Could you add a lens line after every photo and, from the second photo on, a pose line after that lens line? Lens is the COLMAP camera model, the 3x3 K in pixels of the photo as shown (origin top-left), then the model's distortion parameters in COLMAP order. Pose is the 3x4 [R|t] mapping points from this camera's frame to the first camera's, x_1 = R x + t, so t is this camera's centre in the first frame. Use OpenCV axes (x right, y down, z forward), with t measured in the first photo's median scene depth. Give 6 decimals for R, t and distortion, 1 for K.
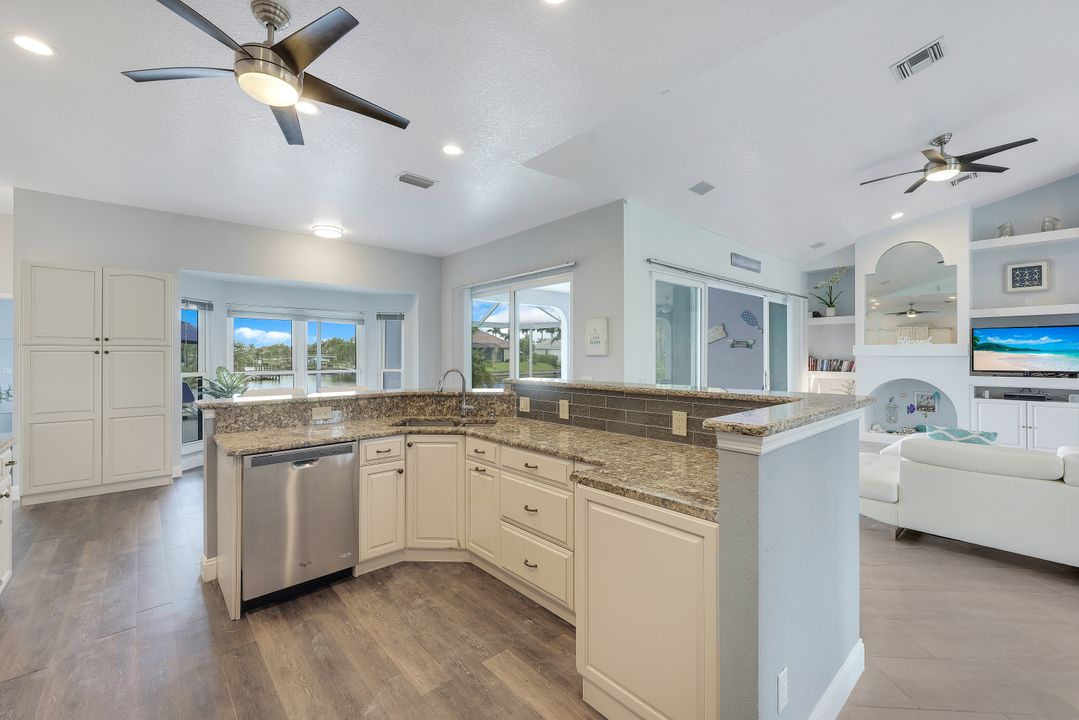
lens RADIAL K [[451.4, 0, 531.2], [0, 451.4, 356.3], [0, 0, 1]] dist [-0.015344, 0.000018]
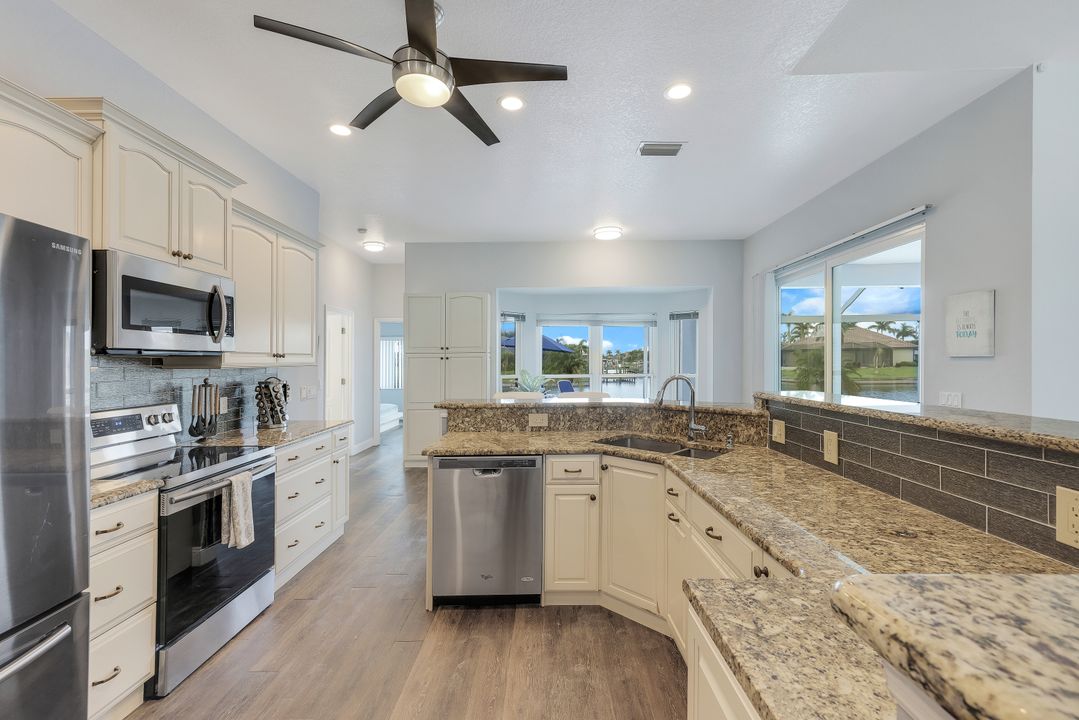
lens RADIAL K [[451.4, 0, 547.0], [0, 451.4, 365.3], [0, 0, 1]] dist [-0.015344, 0.000018]
pose [[0.738726, 0.001241, -0.674004, 0.176692], [0.006796, 0.999934, 0.009289, 0.001304], [0.673971, -0.011443, 0.738669, 0.278181]]
